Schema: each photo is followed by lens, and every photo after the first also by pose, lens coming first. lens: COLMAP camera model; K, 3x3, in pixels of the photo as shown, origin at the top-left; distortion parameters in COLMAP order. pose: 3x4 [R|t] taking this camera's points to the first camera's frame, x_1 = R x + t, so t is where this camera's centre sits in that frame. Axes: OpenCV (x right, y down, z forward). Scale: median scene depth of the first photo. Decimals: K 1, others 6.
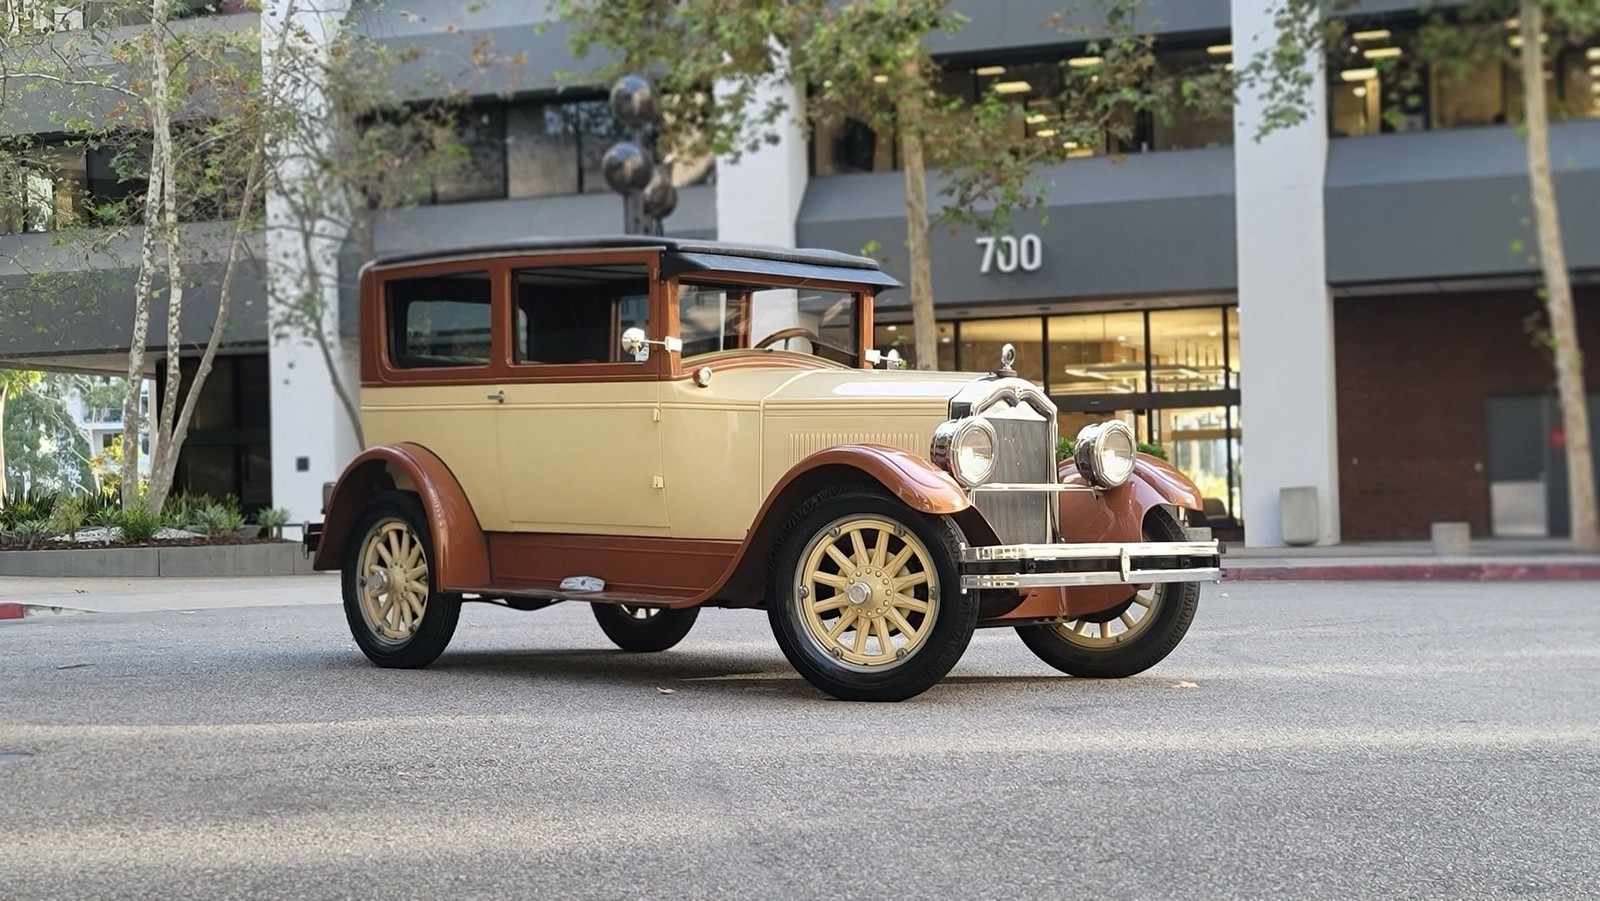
lens RADIAL K [[2690.0, 0, 838.8], [0, 2690.0, 420.9], [0, 0, 1]] dist [0.060138, 0.000000]
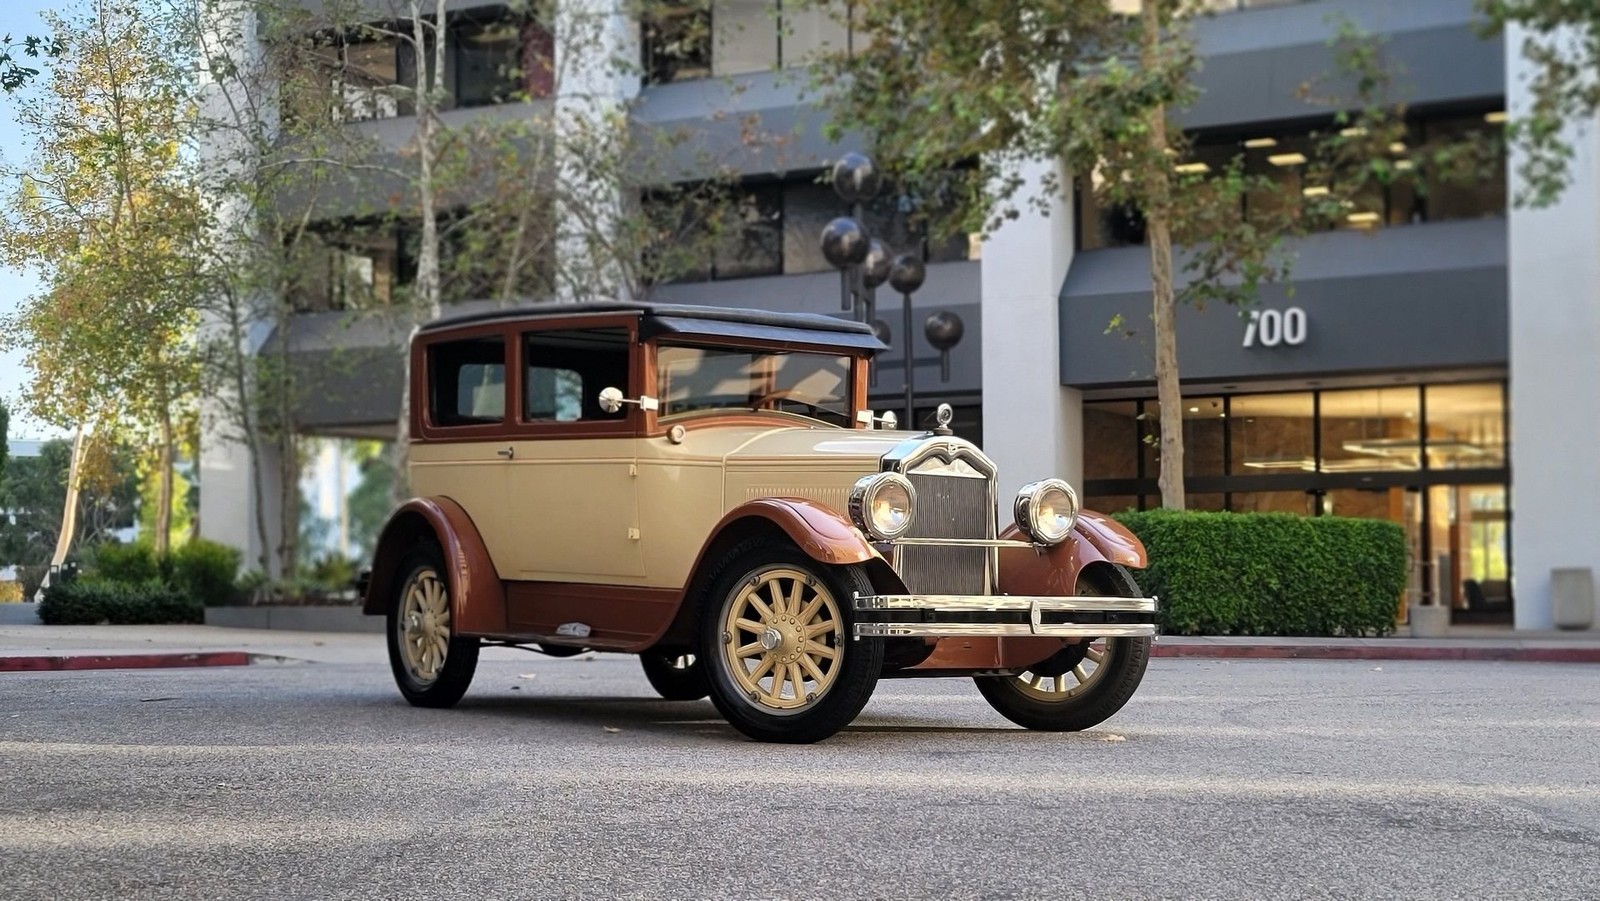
lens RADIAL K [[2690.0, 0, 747.7], [0, 2690.0, 468.0], [0, 0, 1]] dist [0.060138, 0.000000]
pose [[0.982675, 0.008437, -0.185146, 0.068317], [-0.010718, 0.999878, -0.011321, 0.003334], [0.185028, 0.013109, 0.982646, -0.011357]]
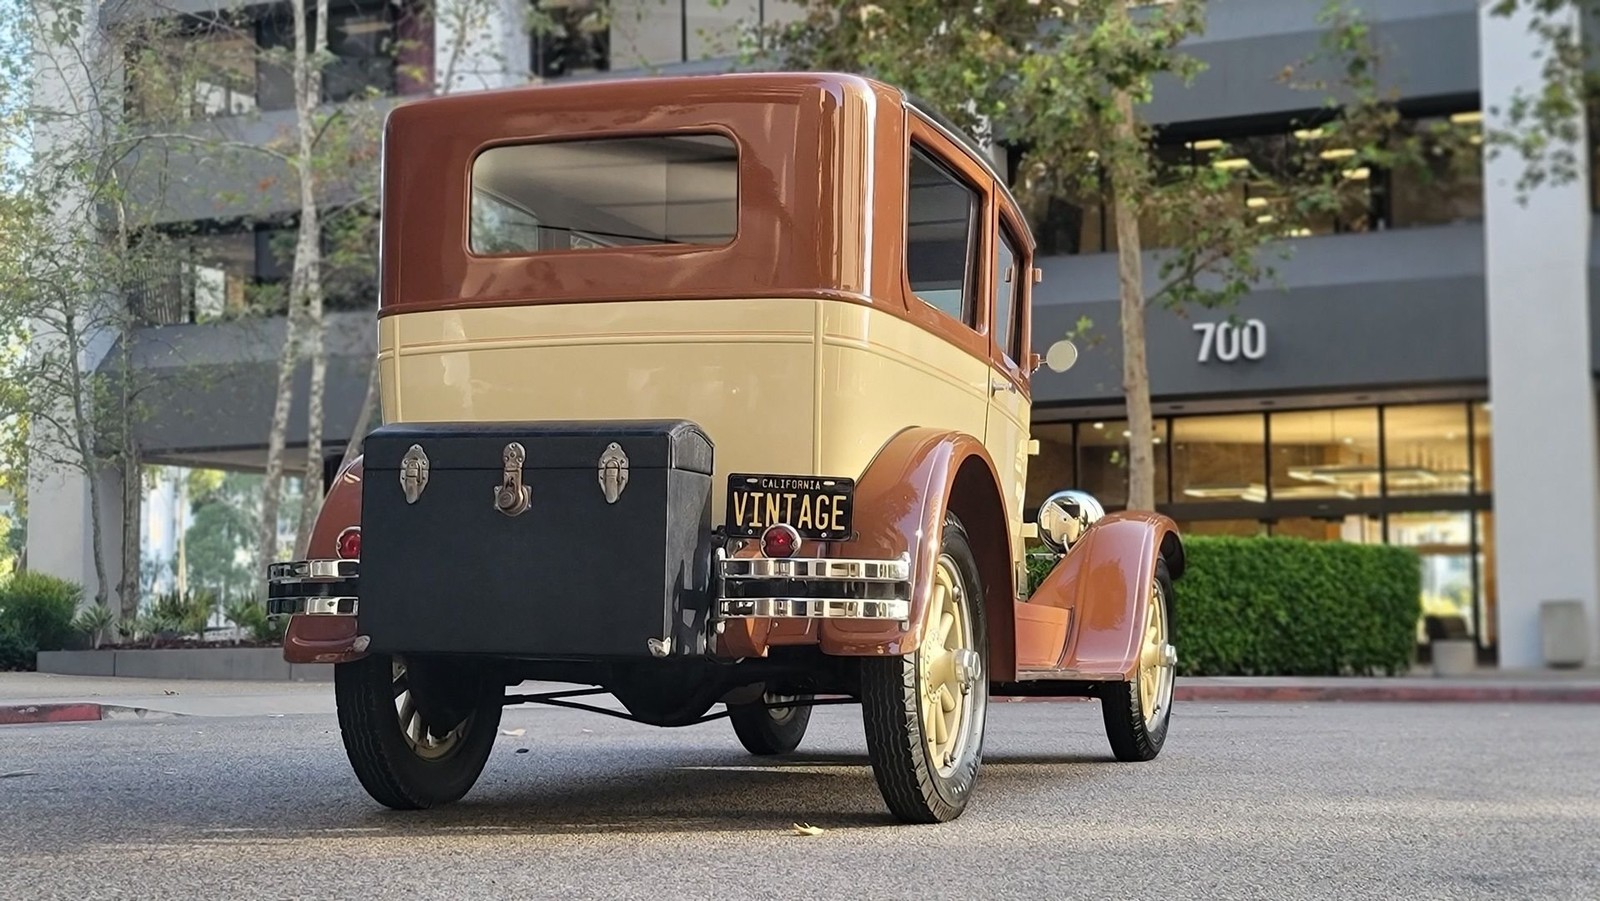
lens RADIAL K [[2550.8, 0, 813.5], [0, 2550.8, 417.2], [0, 0, 1]] dist [0.063358, 0.000000]
pose [[0.996418, 0.004788, -0.084427, -0.004977], [-0.009364, 0.998503, -0.053891, 0.013825], [0.084043, 0.054488, 0.994971, 0.151523]]
